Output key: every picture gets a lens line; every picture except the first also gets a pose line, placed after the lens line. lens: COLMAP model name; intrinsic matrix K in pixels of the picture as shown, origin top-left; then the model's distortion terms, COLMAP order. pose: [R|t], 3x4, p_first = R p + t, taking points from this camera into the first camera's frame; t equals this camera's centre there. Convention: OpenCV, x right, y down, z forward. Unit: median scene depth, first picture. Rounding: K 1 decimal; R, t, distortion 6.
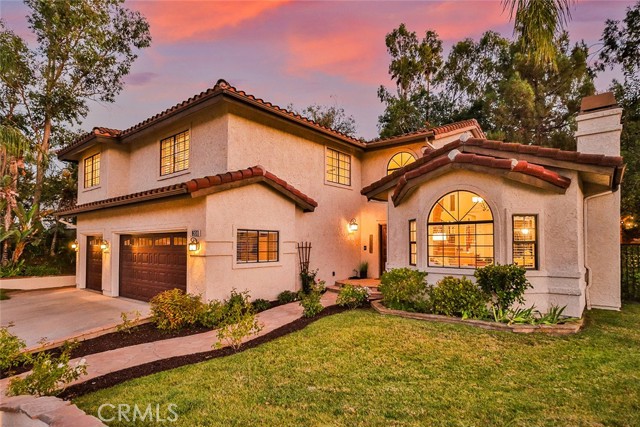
lens RADIAL K [[349.7, 0, 353.3], [0, 349.7, 216.0], [0, 0, 1]] dist [0.002444, 0.000383]
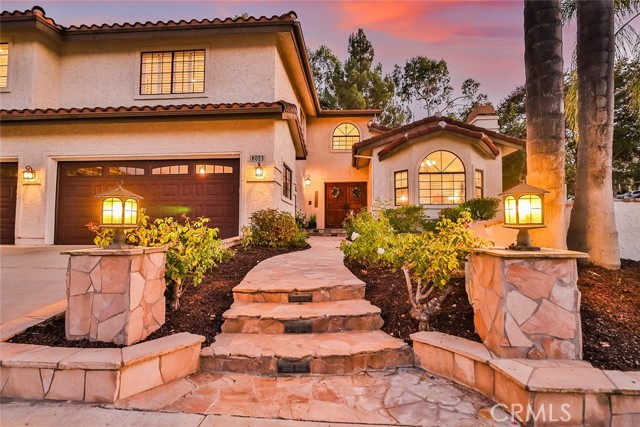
lens RADIAL K [[337.4, 0, 320.8], [0, 337.4, 210.5], [0, 0, 1]] dist [0.001526, 0.000740]
pose [[0.824618, 0.040138, 0.564264, -0.631577], [-0.035264, 0.999187, -0.019540, 0.156912], [-0.564590, -0.003785, 0.825363, 0.103633]]
